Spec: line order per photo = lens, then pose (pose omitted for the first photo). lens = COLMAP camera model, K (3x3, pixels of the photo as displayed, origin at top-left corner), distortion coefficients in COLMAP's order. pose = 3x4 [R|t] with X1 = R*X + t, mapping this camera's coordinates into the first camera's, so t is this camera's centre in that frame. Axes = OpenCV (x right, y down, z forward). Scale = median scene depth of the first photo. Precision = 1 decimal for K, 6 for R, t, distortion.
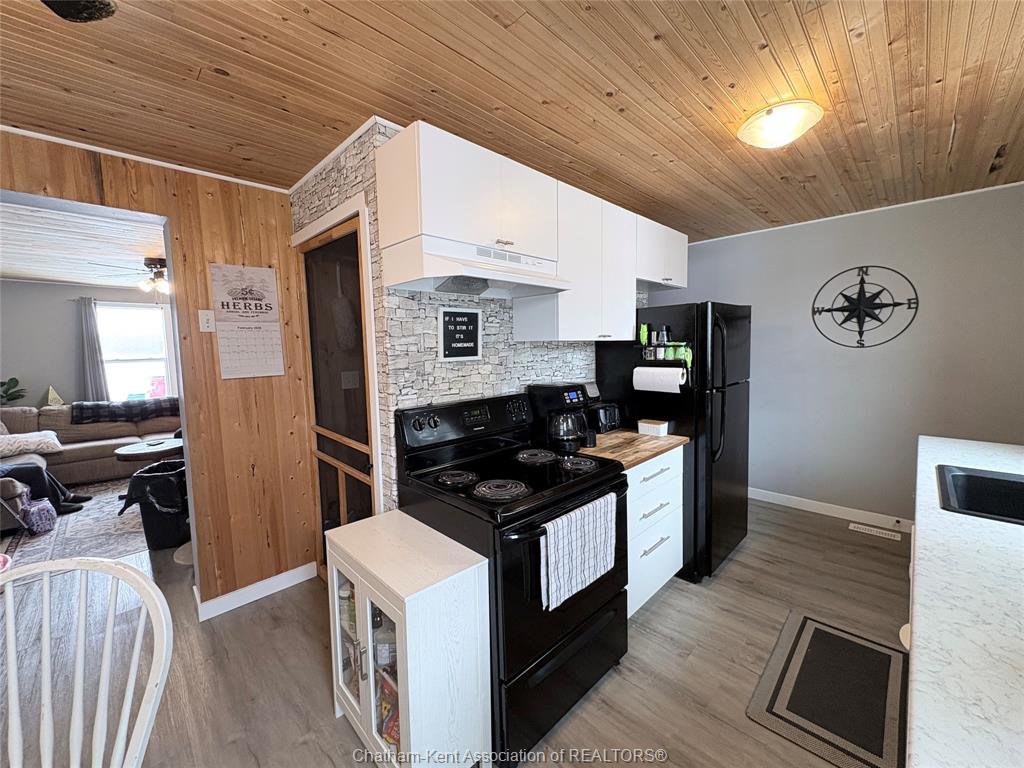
lens RADIAL K [[408.3, 0, 513.3], [0, 408.3, 382.3], [0, 0, 1]] dist [0.000480, 0.000274]
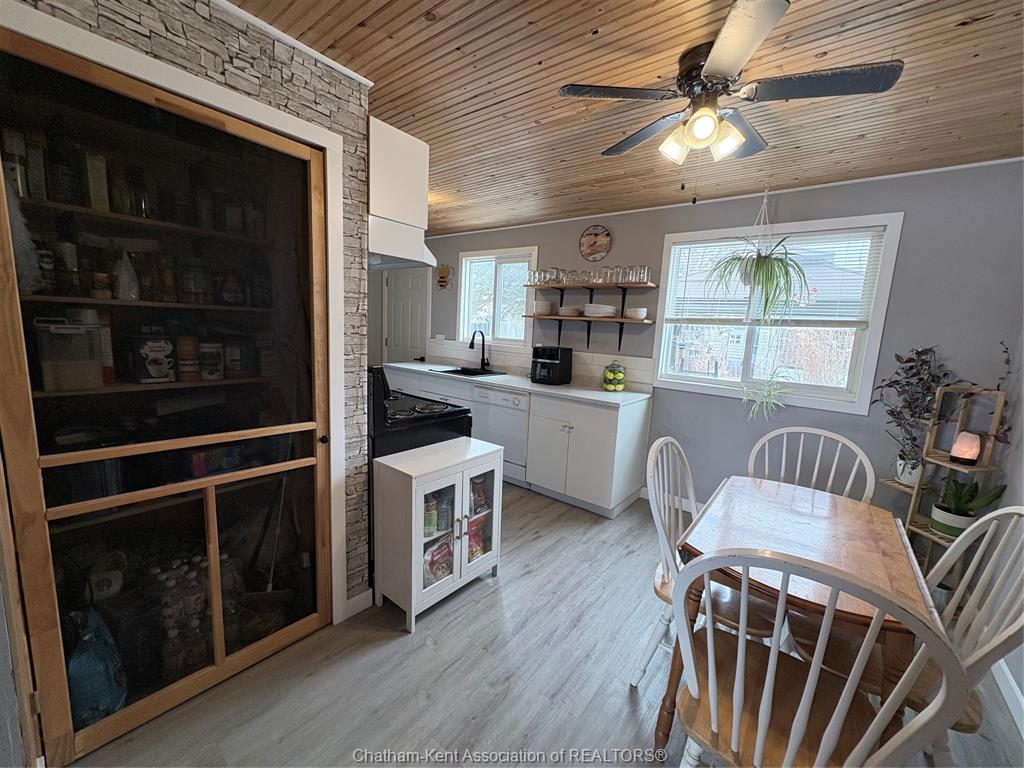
lens RADIAL K [[408.9, 0, 512.7], [0, 408.9, 387.4], [0, 0, 1]] dist [-0.000028, 0.000471]
pose [[-0.116591, -0.138544, 0.983469, -1.231222], [0.040044, 0.988762, 0.144037, -0.020784], [-0.992372, 0.056175, -0.109733, 0.656895]]
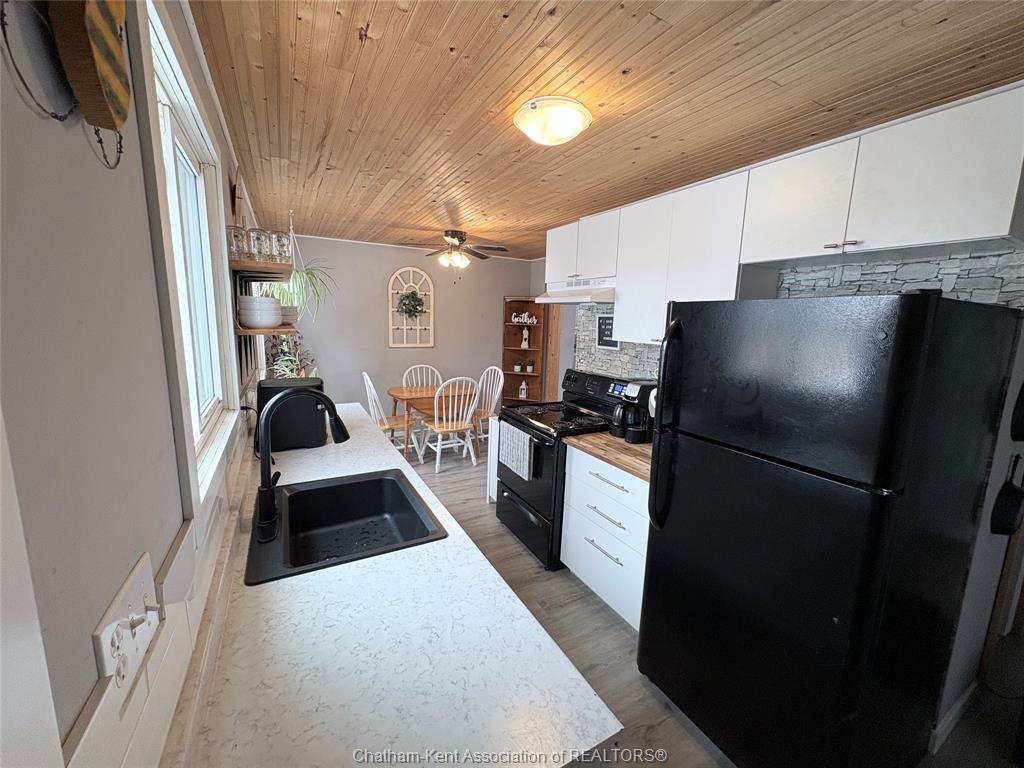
lens RADIAL K [[408.3, 0, 513.3], [0, 408.3, 382.3], [0, 0, 1]] dist [0.000480, 0.000274]
pose [[-0.274355, 0.164789, -0.947404, 1.419431], [-0.108547, 0.973604, 0.200779, -0.198870], [0.955483, 0.157923, -0.249226, 1.067979]]
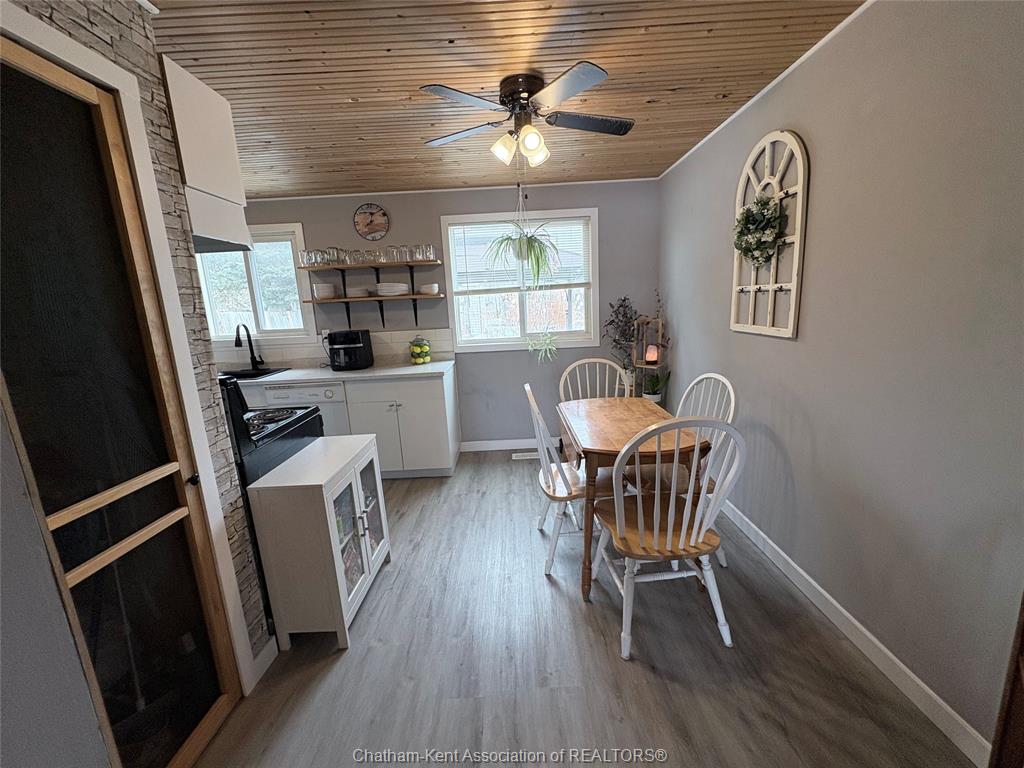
lens RADIAL K [[408.3, 0, 513.3], [0, 408.3, 382.3], [0, 0, 1]] dist [0.000480, 0.000274]
pose [[-0.706959, -0.085382, 0.702082, -1.176873], [0.125430, 0.961815, 0.243269, -0.055279], [-0.696044, 0.260043, -0.669254, 1.009398]]
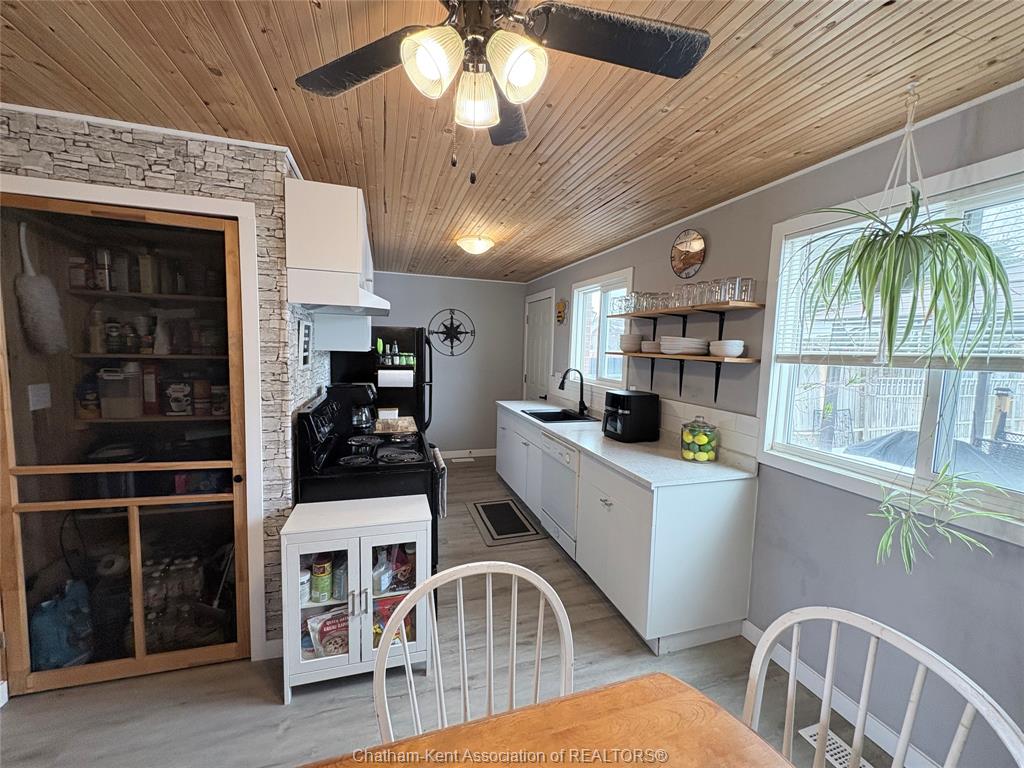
lens RADIAL K [[408.3, 0, 513.3], [0, 408.3, 382.3], [0, 0, 1]] dist [0.000480, 0.000274]
pose [[0.461224, -0.045709, 0.886106, -0.869240], [0.042013, 0.998677, 0.029648, -0.022982], [-0.886289, 0.023554, 0.462534, -0.028809]]
